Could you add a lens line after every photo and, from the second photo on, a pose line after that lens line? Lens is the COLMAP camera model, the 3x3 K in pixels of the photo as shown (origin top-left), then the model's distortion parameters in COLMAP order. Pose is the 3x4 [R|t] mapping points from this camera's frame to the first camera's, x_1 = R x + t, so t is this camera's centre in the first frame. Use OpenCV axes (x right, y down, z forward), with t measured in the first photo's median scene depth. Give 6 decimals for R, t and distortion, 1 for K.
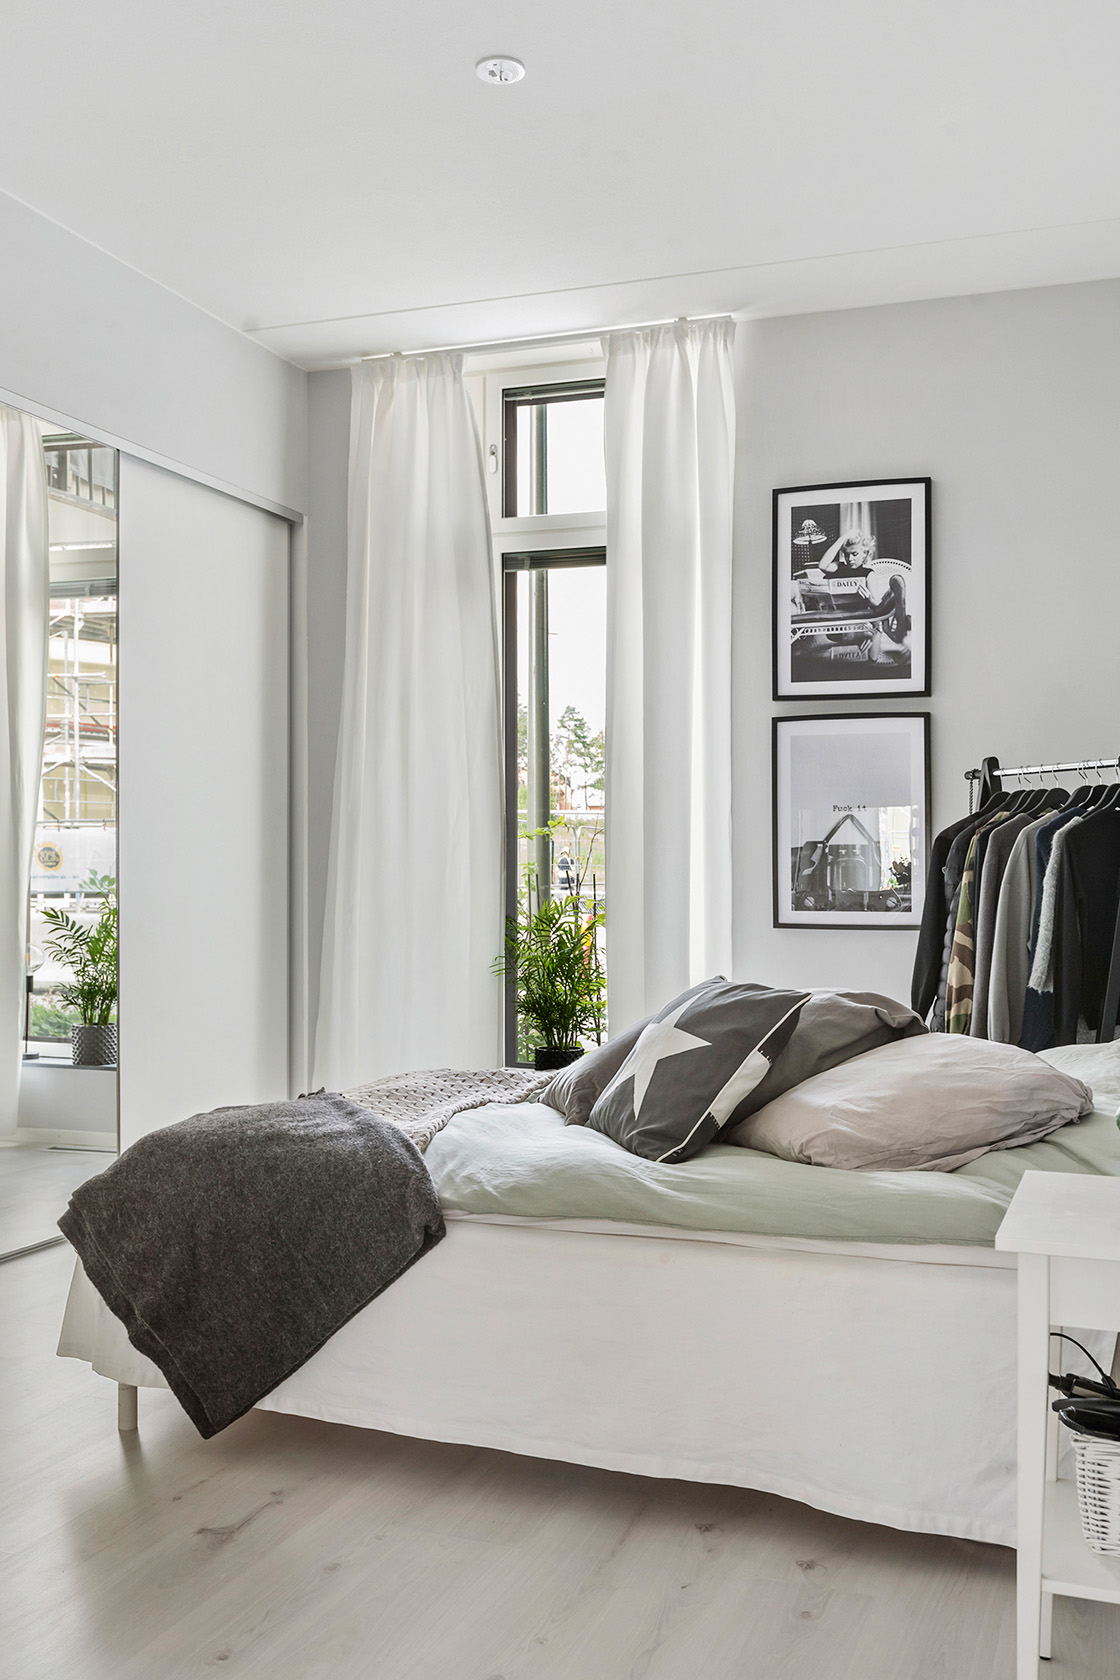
lens RADIAL K [[1632.8, 0, 559.8], [0, 1632.8, 842.8], [0, 0, 1]] dist [-0.016109, 0.000000]
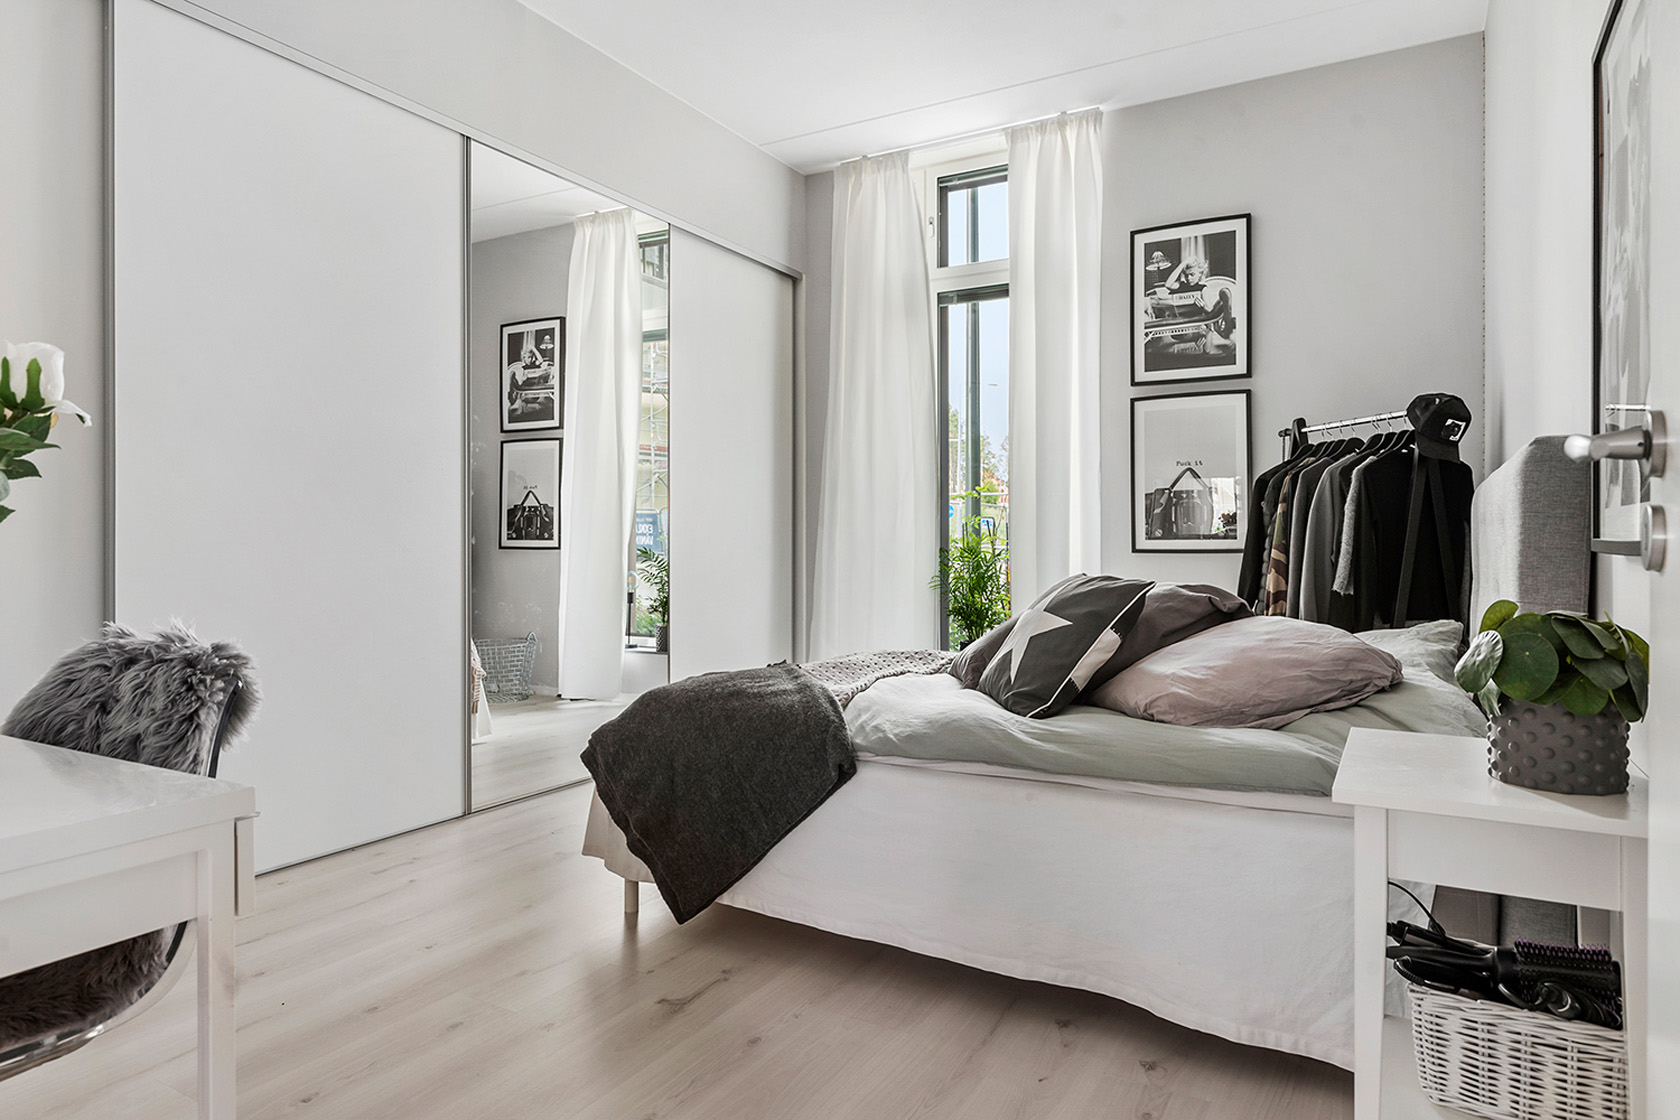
lens RADIAL K [[1010.3, 0, 883.0], [0, 1010.3, 526.4], [0, 0, 1]] dist [-0.009890, -0.005017]
pose [[0.992634, -0.002238, -0.121135, 0.041154], [0.001884, 0.999994, -0.003042, 0.049373], [0.121141, 0.002792, 0.992631, 0.212438]]
